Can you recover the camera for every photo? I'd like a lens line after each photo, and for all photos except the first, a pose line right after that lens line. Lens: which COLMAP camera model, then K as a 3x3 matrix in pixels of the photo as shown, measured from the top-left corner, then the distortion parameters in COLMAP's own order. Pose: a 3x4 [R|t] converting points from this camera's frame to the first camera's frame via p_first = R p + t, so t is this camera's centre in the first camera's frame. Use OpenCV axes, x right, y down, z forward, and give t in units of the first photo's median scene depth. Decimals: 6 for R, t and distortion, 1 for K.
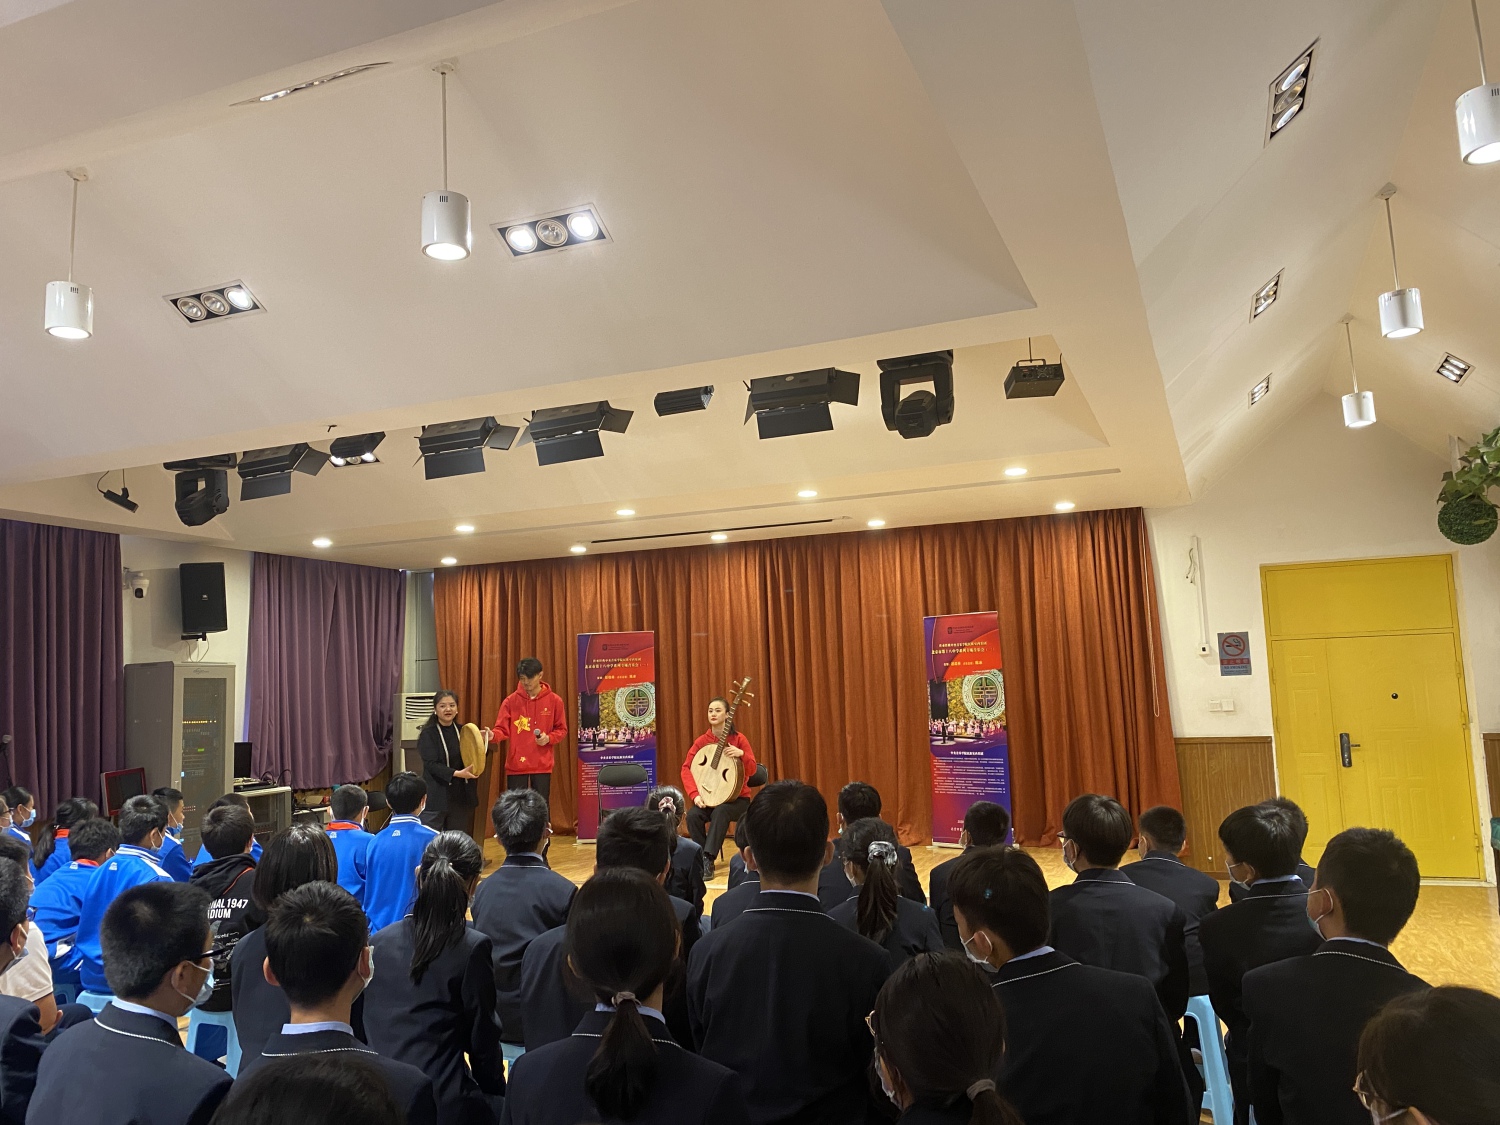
lens RADIAL K [[1163.9, 0, 744.9], [0, 1163.9, 548.3], [0, 0, 1]] dist [0.051541, -0.065125]
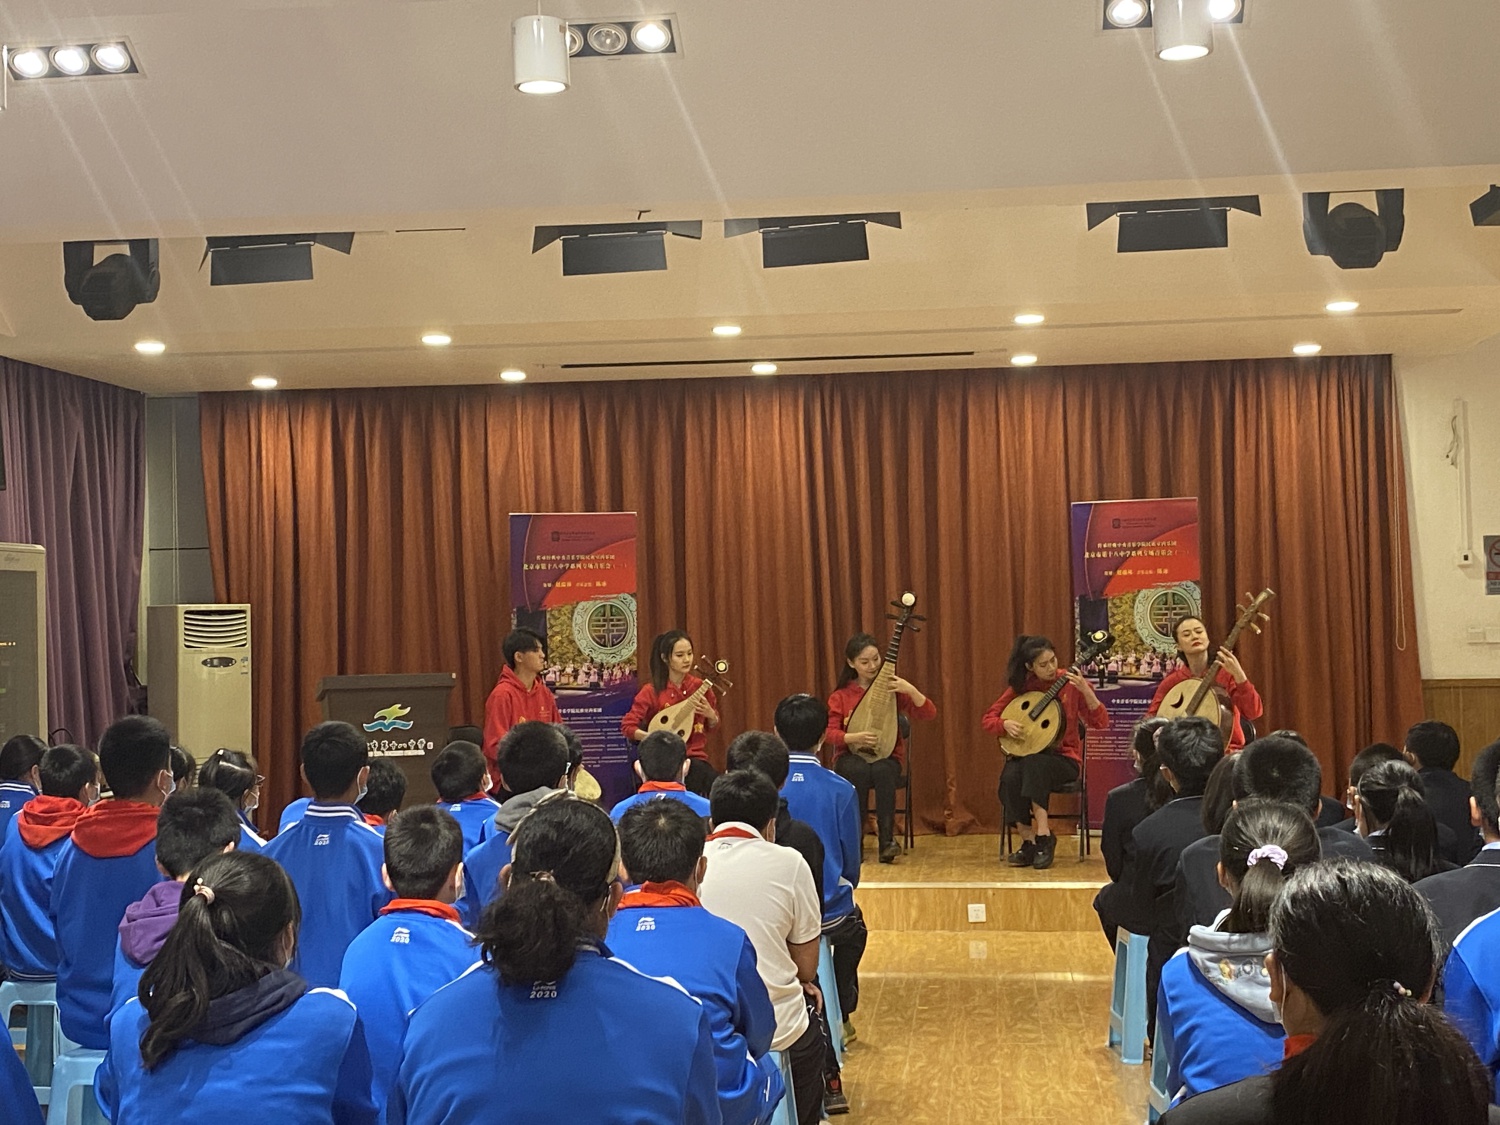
lens RADIAL K [[2224.5, 0, 747.3], [0, 2224.5, 558.0], [0, 0, 1]] dist [0.093942, 0.000000]
pose [[0.958634, 0.021188, 0.283853, -0.402536], [-0.046376, 0.995527, 0.082311, -0.006368], [-0.280839, -0.092071, 0.955328, -0.182263]]
